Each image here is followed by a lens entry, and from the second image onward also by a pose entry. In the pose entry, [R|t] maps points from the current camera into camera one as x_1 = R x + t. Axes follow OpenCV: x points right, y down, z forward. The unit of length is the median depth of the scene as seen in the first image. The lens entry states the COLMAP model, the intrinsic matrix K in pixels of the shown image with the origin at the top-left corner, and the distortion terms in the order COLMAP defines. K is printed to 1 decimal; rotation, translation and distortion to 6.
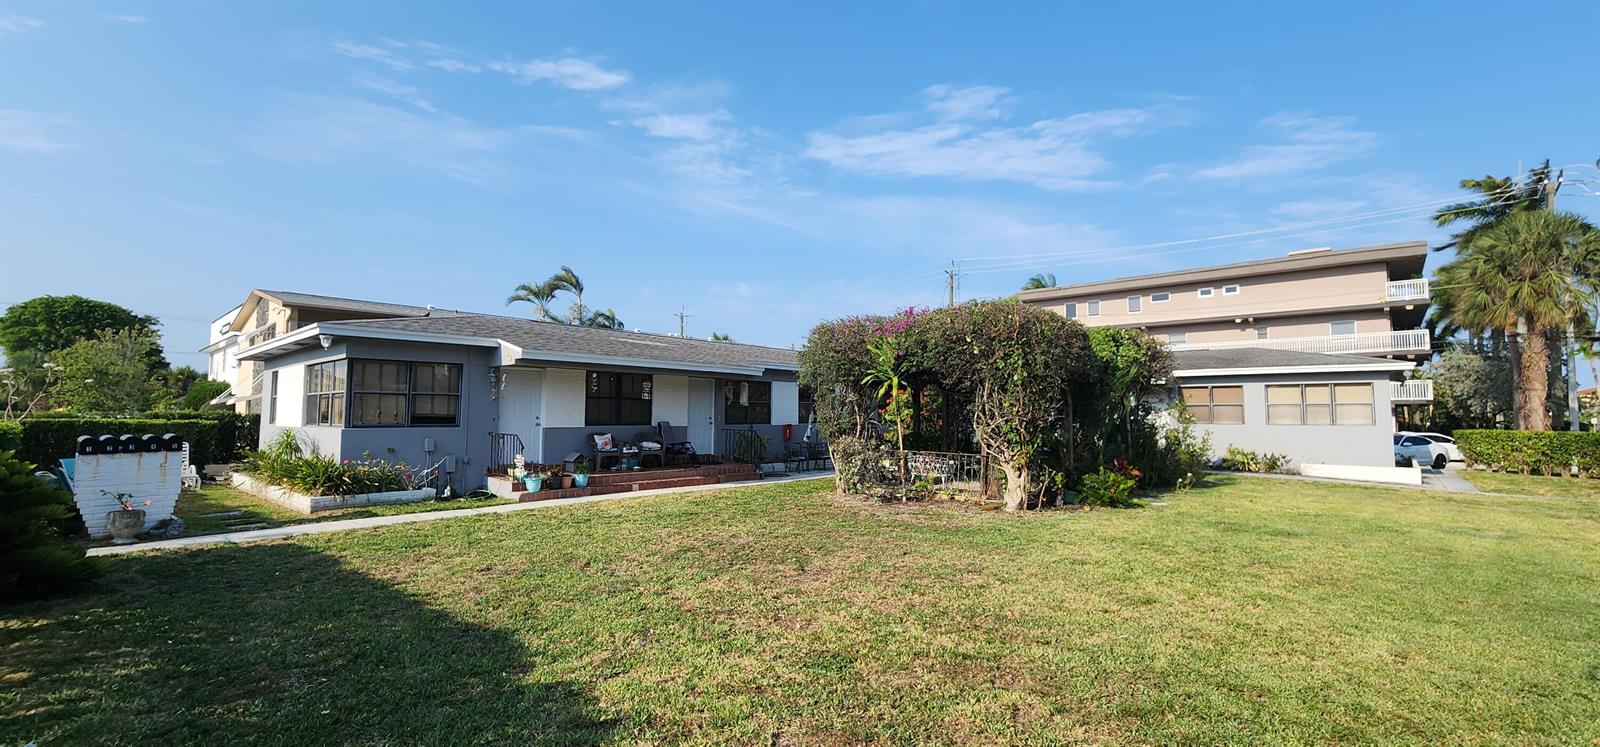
lens RADIAL K [[654.4, 0, 797.8], [0, 654.4, 372.7], [0, 0, 1]] dist [-0.002502, 0.001361]
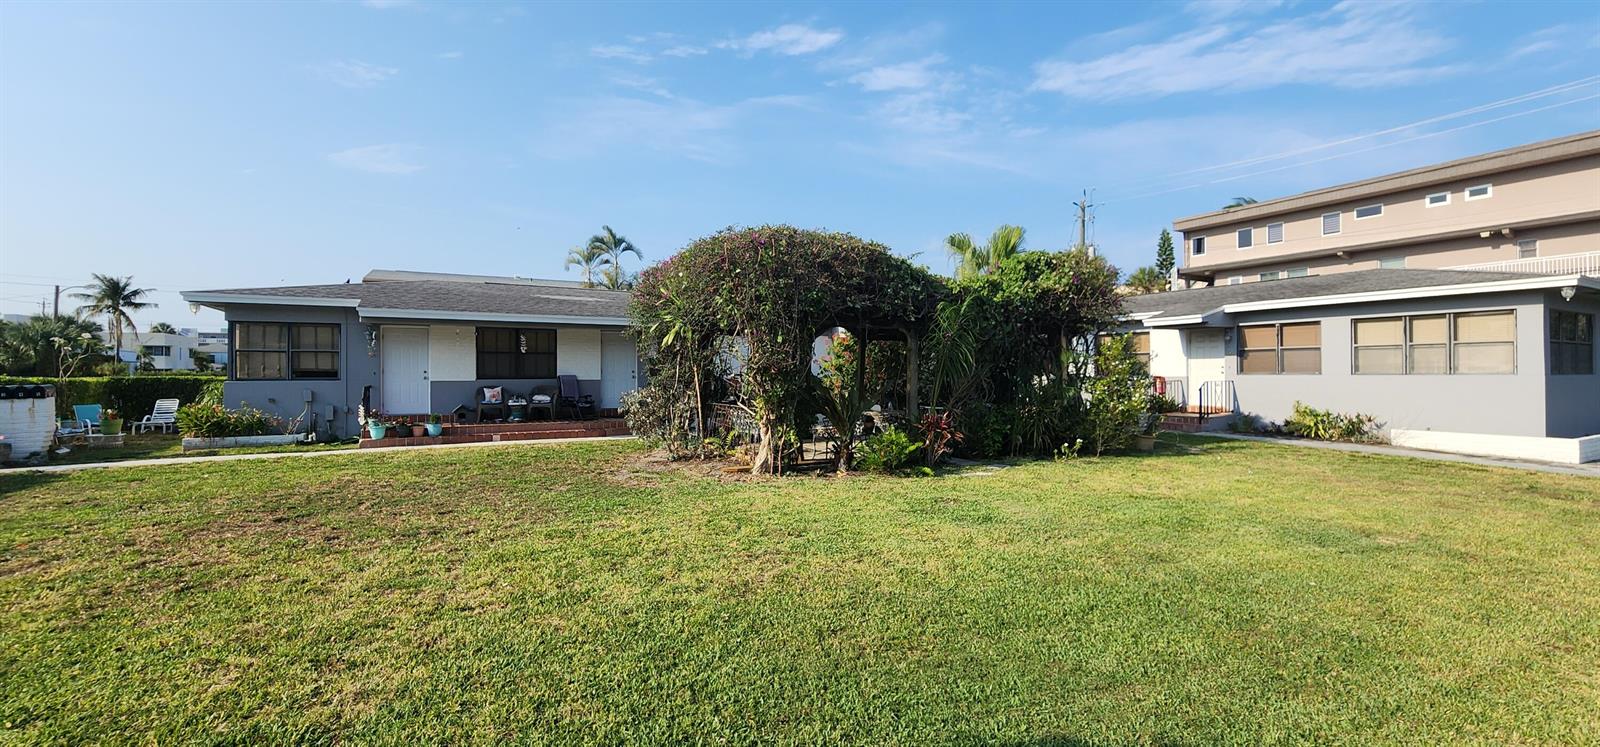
lens RADIAL K [[654.4, 0, 804.3], [0, 654.4, 386.5], [0, 0, 1]] dist [-0.002502, 0.001361]
pose [[0.947371, -0.001875, -0.320133, 0.360616], [0.028790, 0.996430, 0.079363, 0.016972], [0.318841, -0.084403, 0.944043, 0.120328]]
